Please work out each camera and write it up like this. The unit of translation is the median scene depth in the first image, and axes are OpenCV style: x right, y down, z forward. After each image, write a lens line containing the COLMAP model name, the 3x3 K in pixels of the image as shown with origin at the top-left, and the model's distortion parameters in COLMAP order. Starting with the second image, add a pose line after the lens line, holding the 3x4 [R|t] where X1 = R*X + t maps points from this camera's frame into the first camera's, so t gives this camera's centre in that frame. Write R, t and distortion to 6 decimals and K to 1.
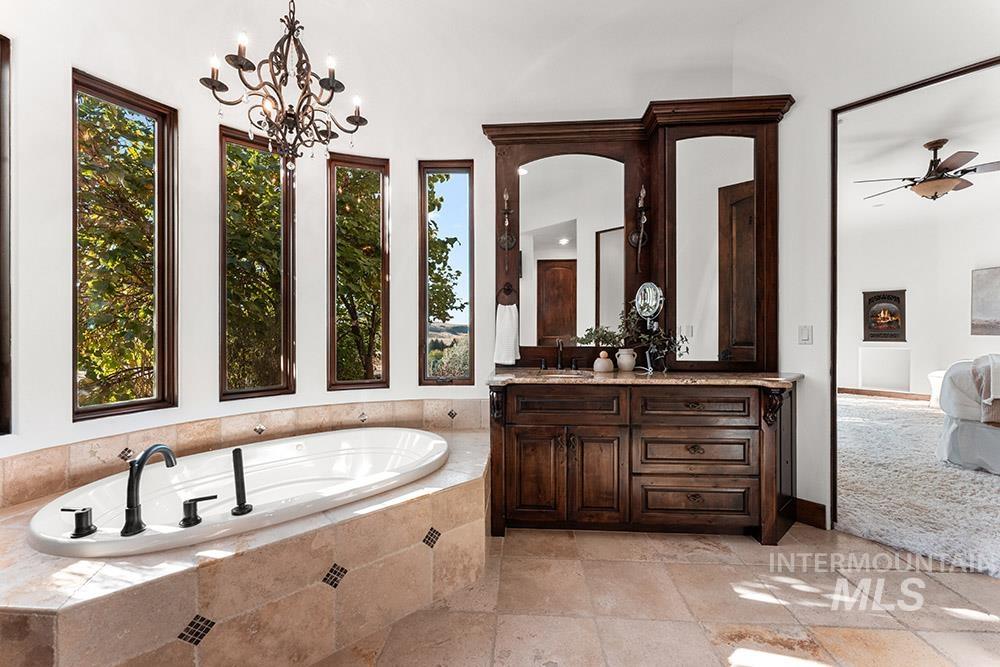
lens RADIAL K [[401.0, 0, 502.9], [0, 401.0, 322.5], [0, 0, 1]] dist [0.001083, 0.000180]
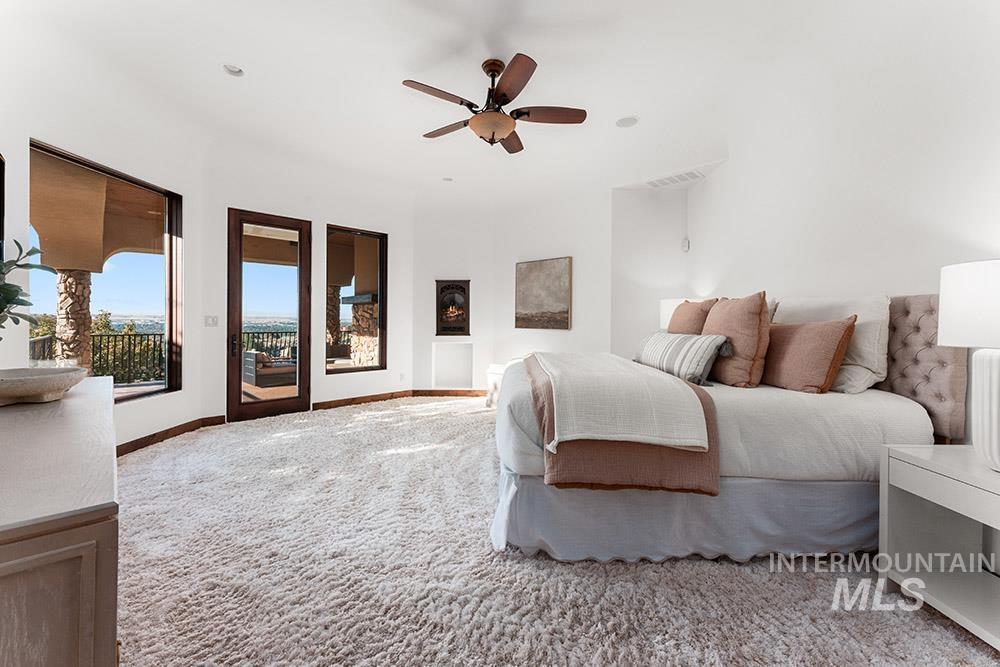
lens RADIAL K [[401.0, 0, 502.9], [0, 401.0, 322.5], [0, 0, 1]] dist [0.001083, 0.000180]
pose [[0.656533, -0.007041, 0.754265, 0.334624], [-0.007524, 0.999846, 0.015883, 0.001542], [-0.754260, -0.016103, 0.656378, 0.313491]]
